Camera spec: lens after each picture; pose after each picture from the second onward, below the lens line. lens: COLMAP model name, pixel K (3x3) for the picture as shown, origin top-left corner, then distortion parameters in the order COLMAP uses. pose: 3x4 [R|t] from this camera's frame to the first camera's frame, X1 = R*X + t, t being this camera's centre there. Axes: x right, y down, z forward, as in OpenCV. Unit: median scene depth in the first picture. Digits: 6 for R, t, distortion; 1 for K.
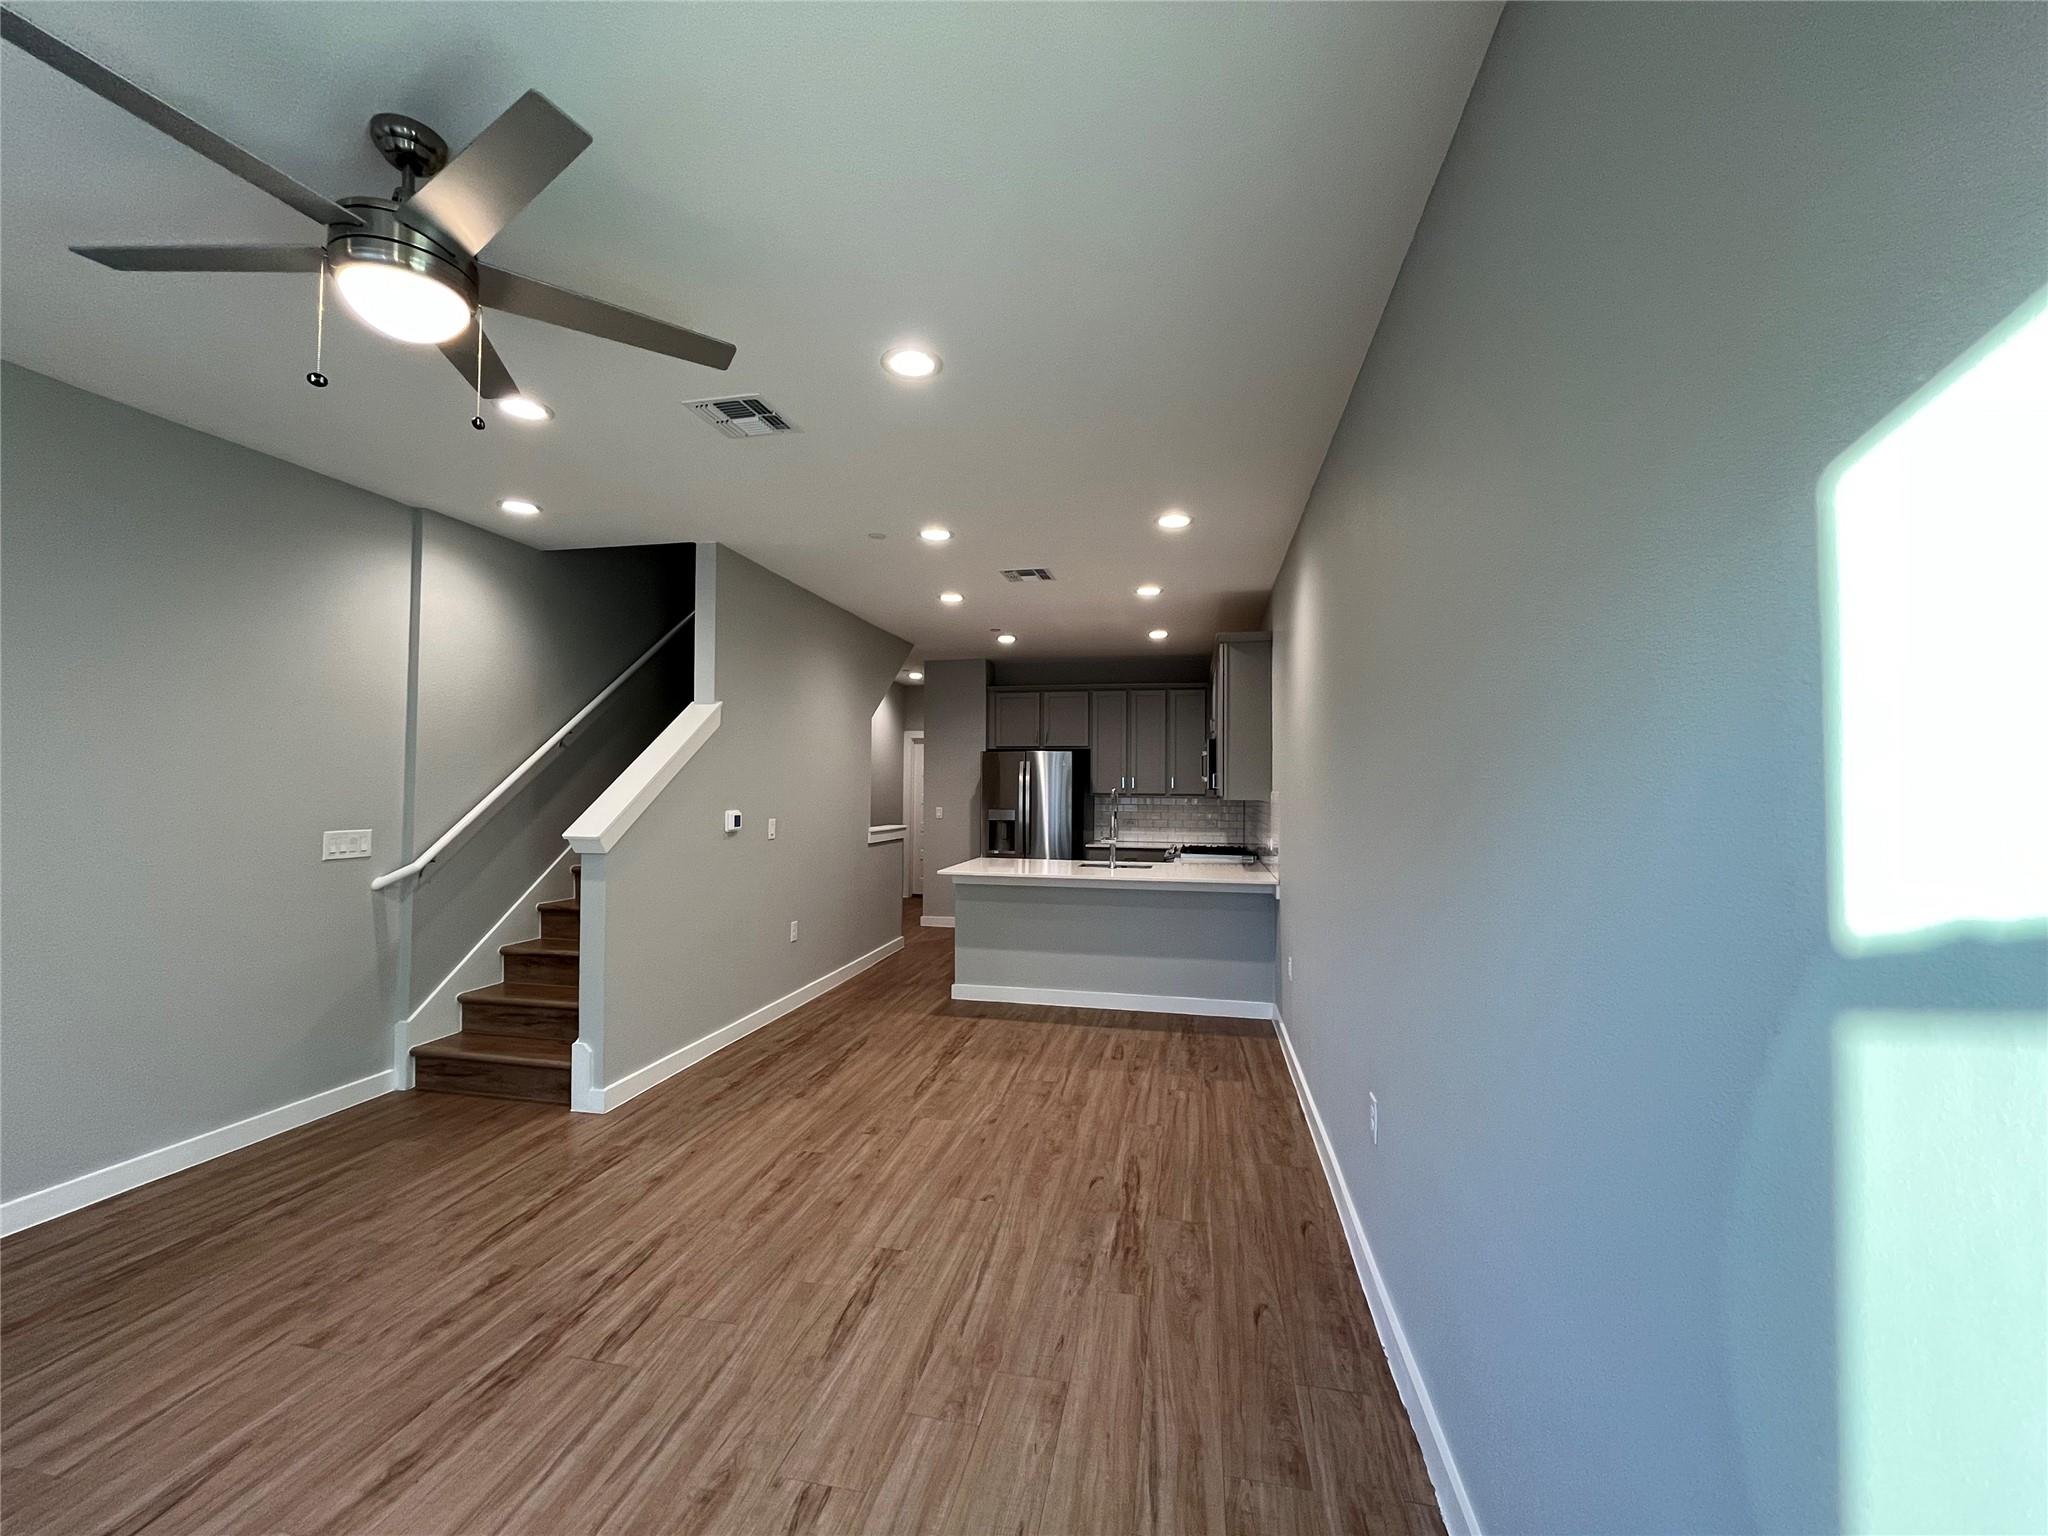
lens RADIAL K [[834.8, 0, 1022.3], [0, 834.8, 763.8], [0, 0, 1]] dist [-0.002178, 0.000030]
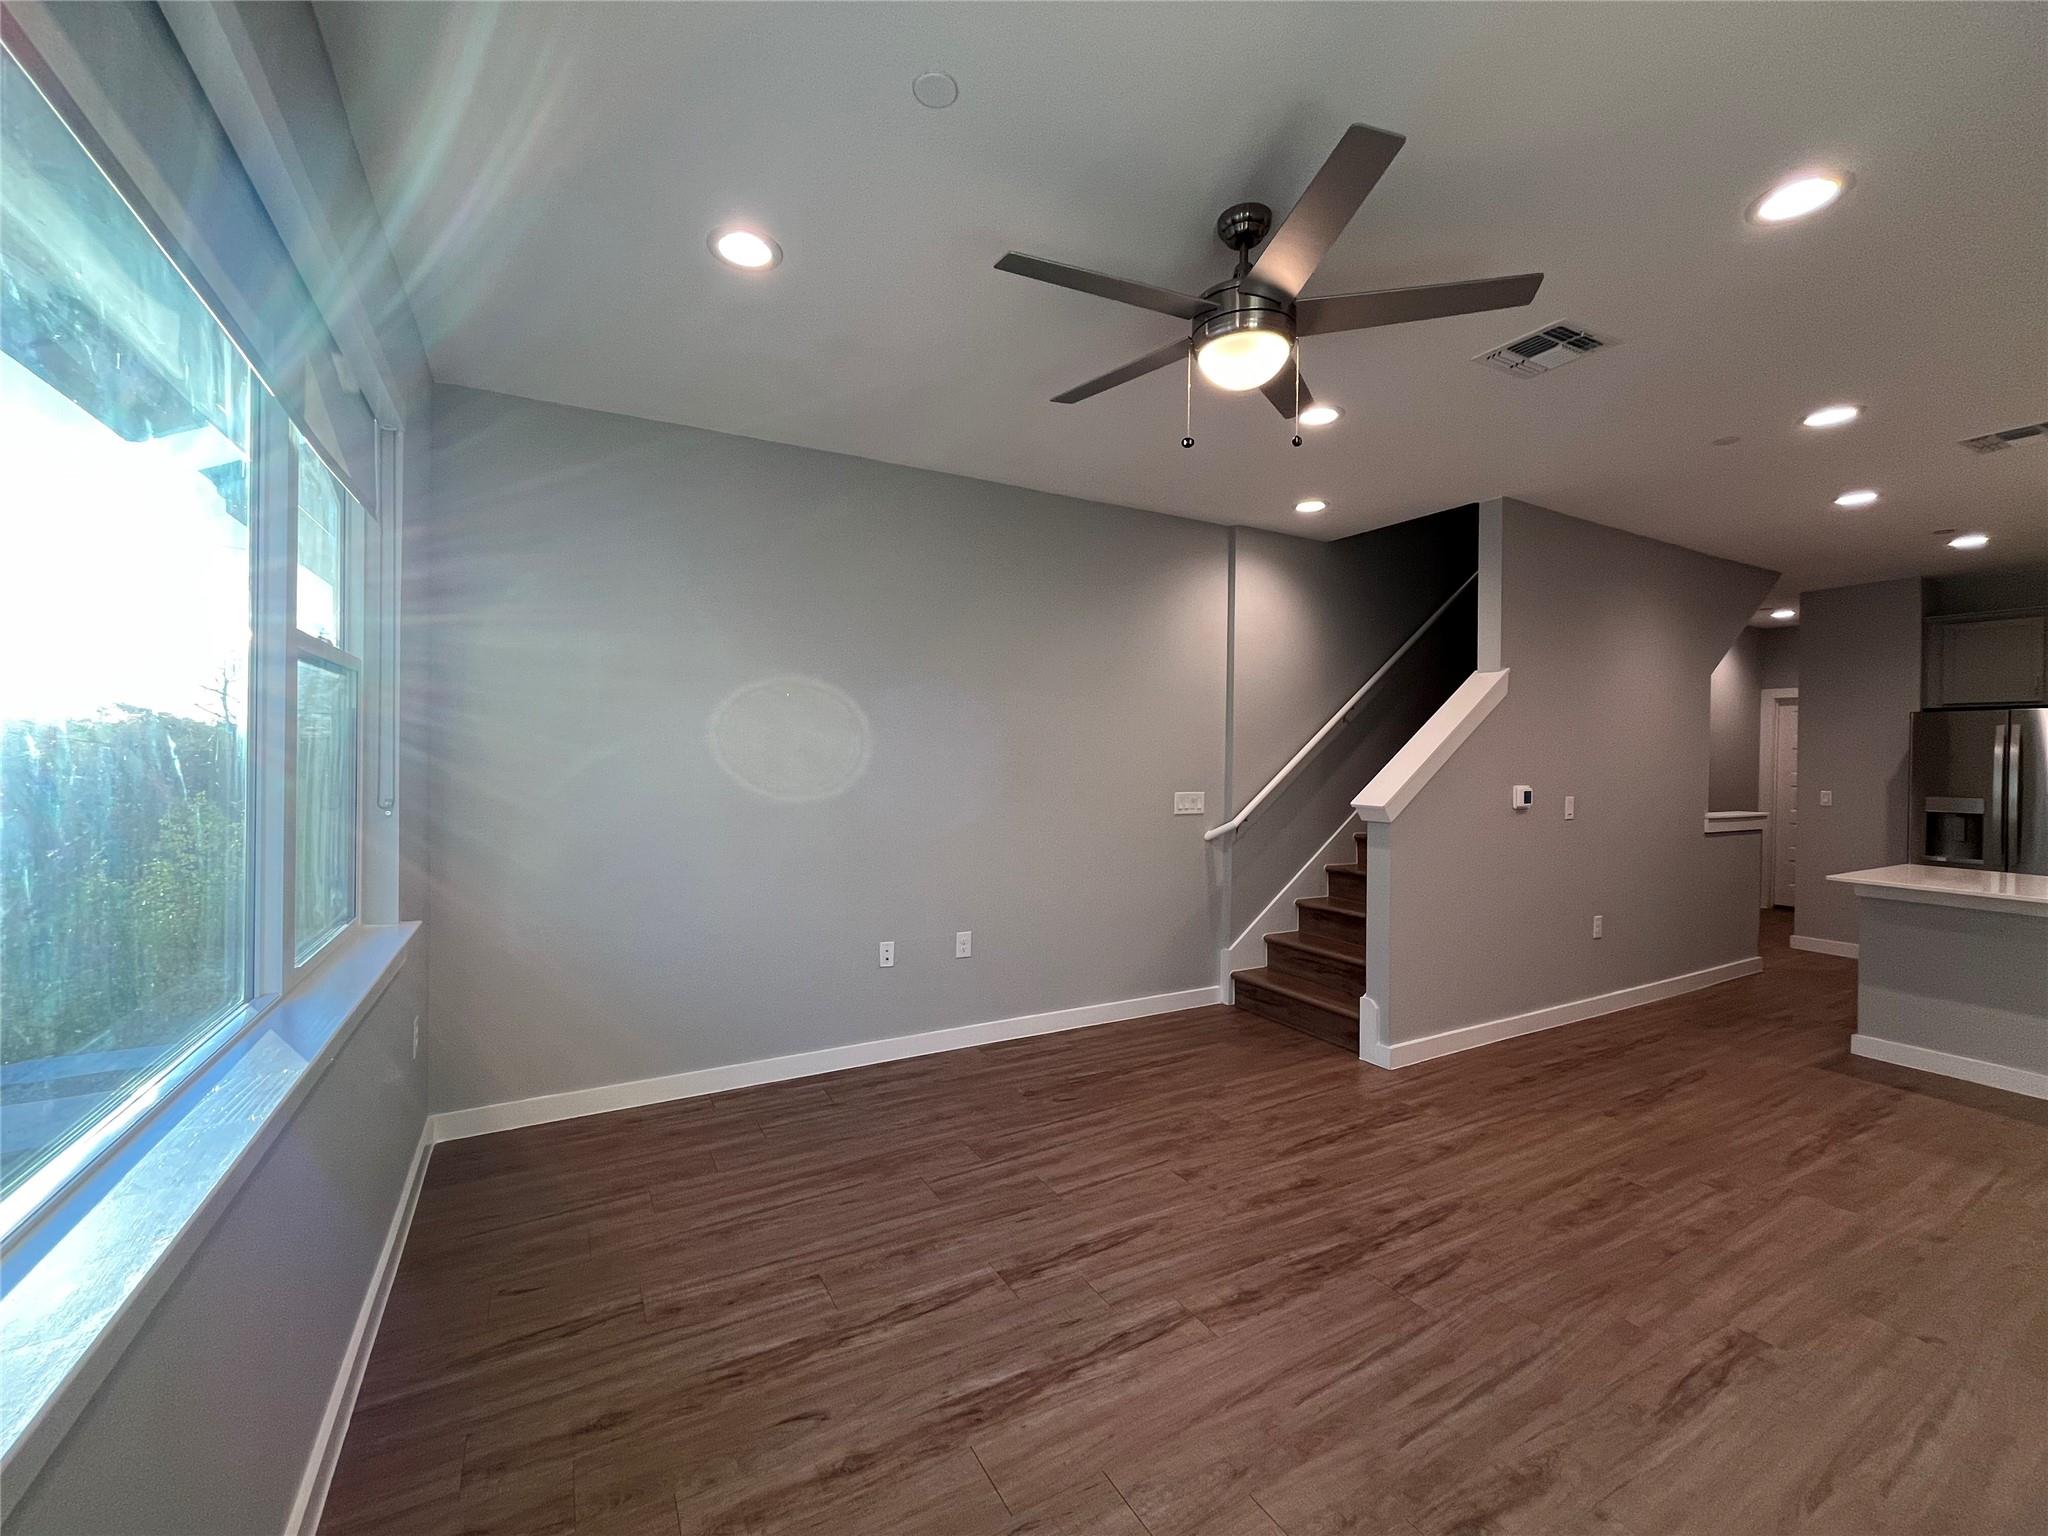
lens RADIAL K [[834.8, 0, 1019.1], [0, 834.8, 763.5], [0, 0, 1]] dist [-0.002178, 0.000030]
pose [[0.649185, 0.008393, -0.760585, -0.008077], [0.014294, 0.999628, 0.023231, 0.002696], [0.760497, -0.025953, 0.648823, -0.024056]]
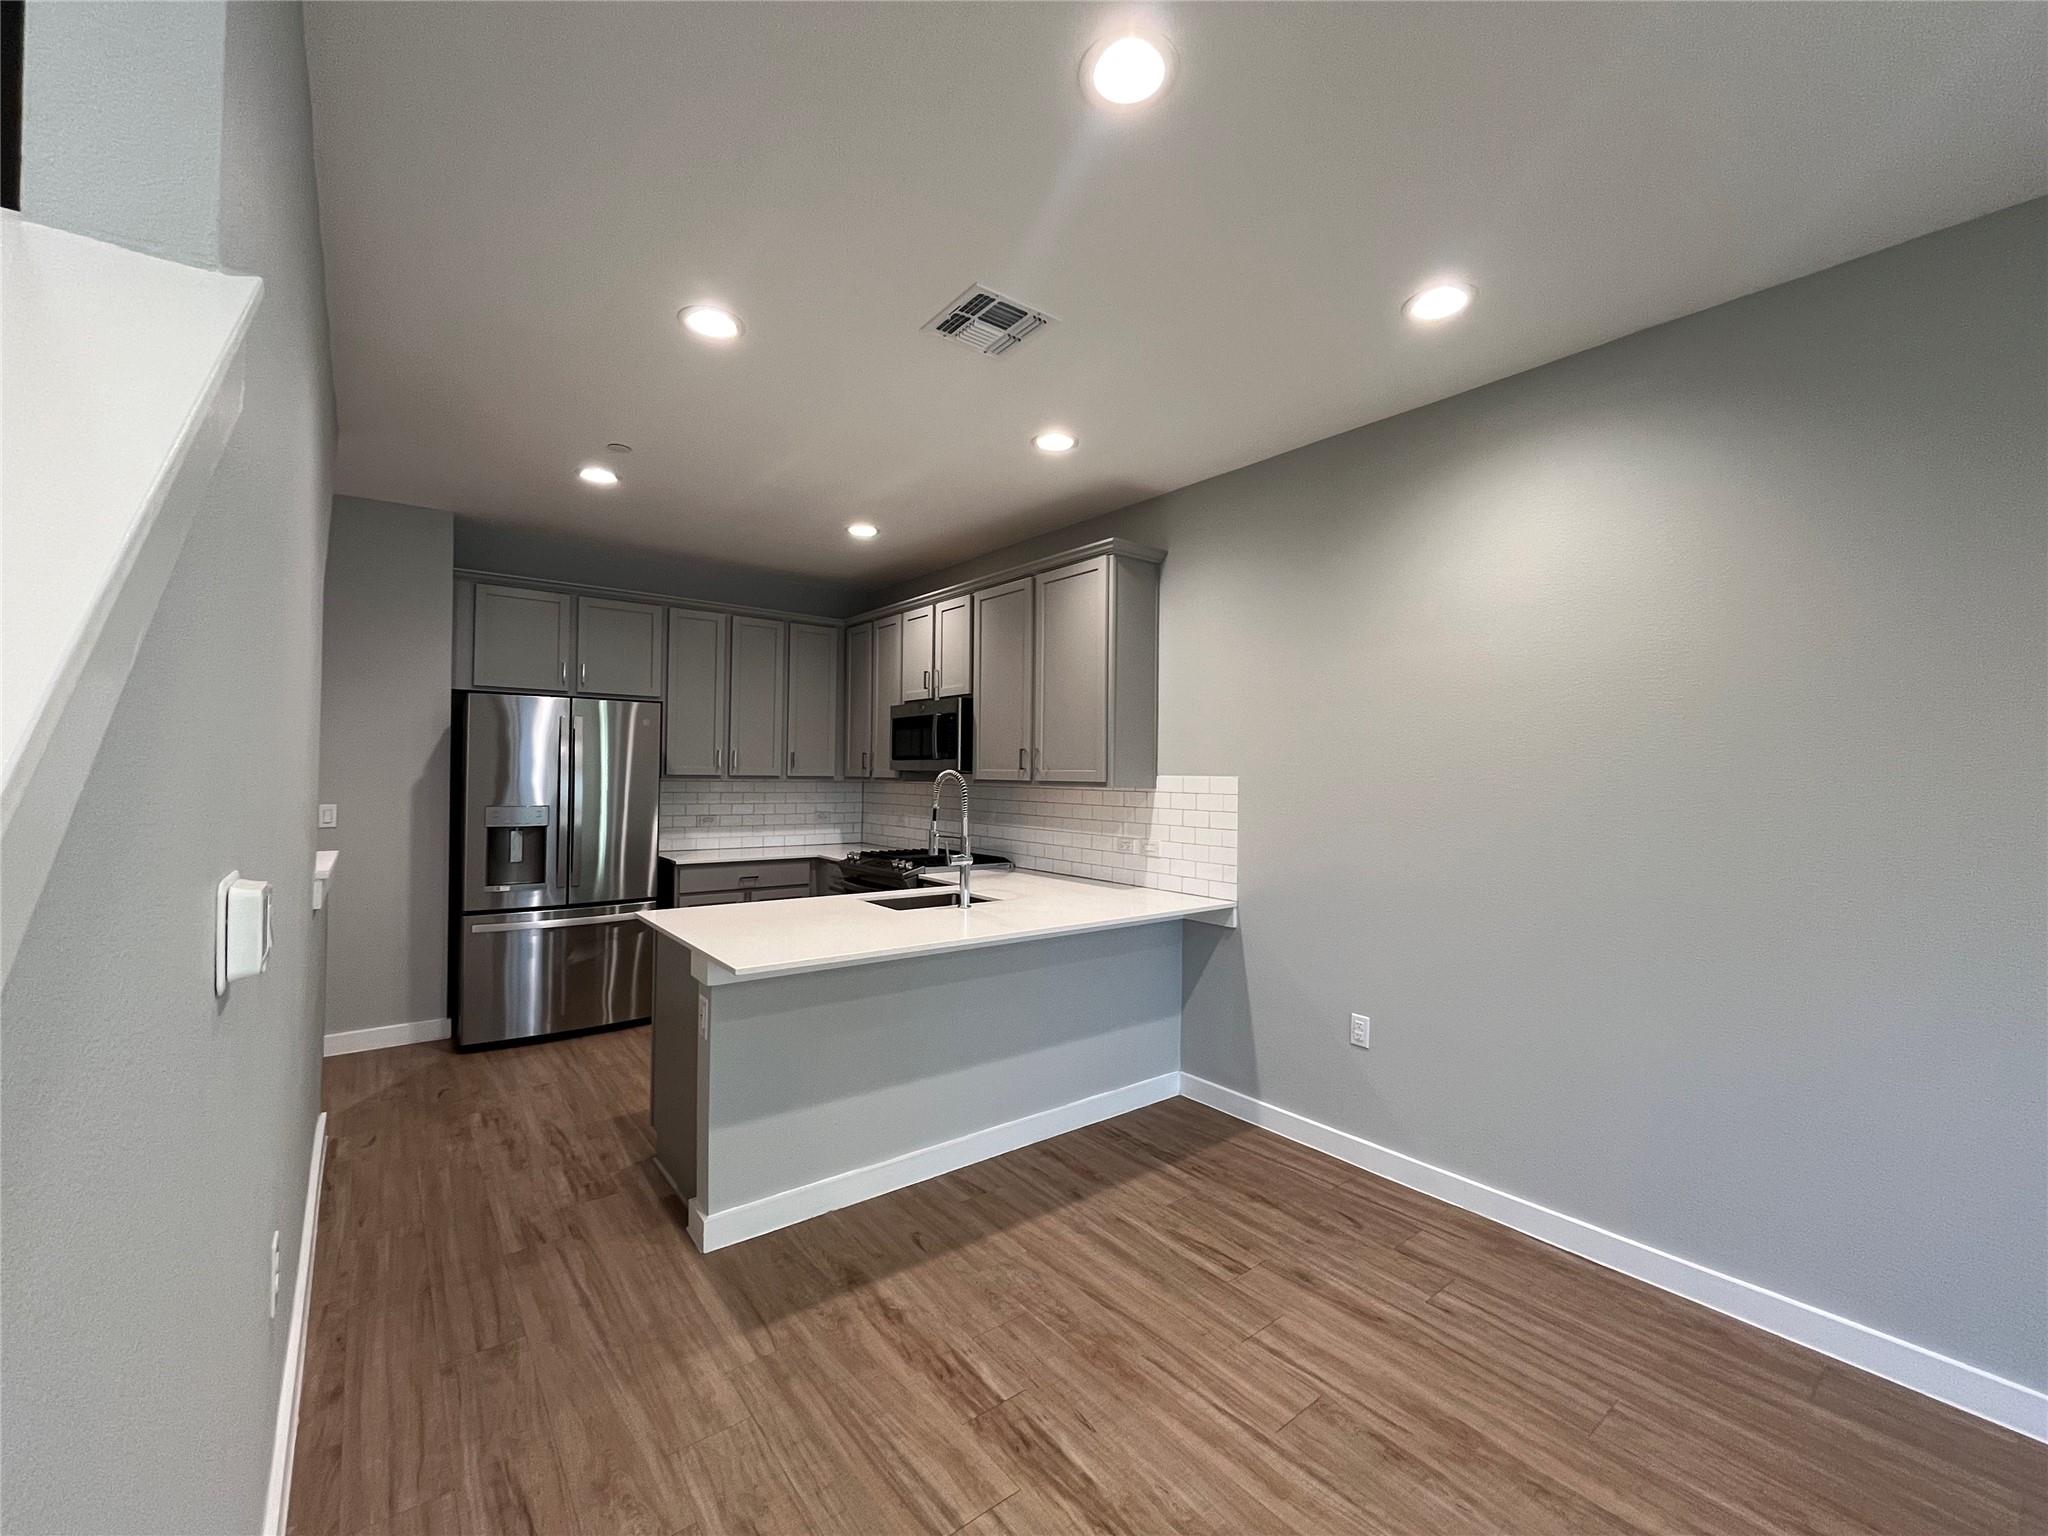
lens RADIAL K [[834.8, 0, 1038.5], [0, 834.8, 767.0], [0, 0, 1]] dist [-0.002178, 0.000030]
pose [[0.646065, 0.007058, 0.763250, -0.450981], [-0.029415, 0.999445, 0.015657, 0.025441], [-0.762715, -0.032566, 0.645914, 0.881362]]
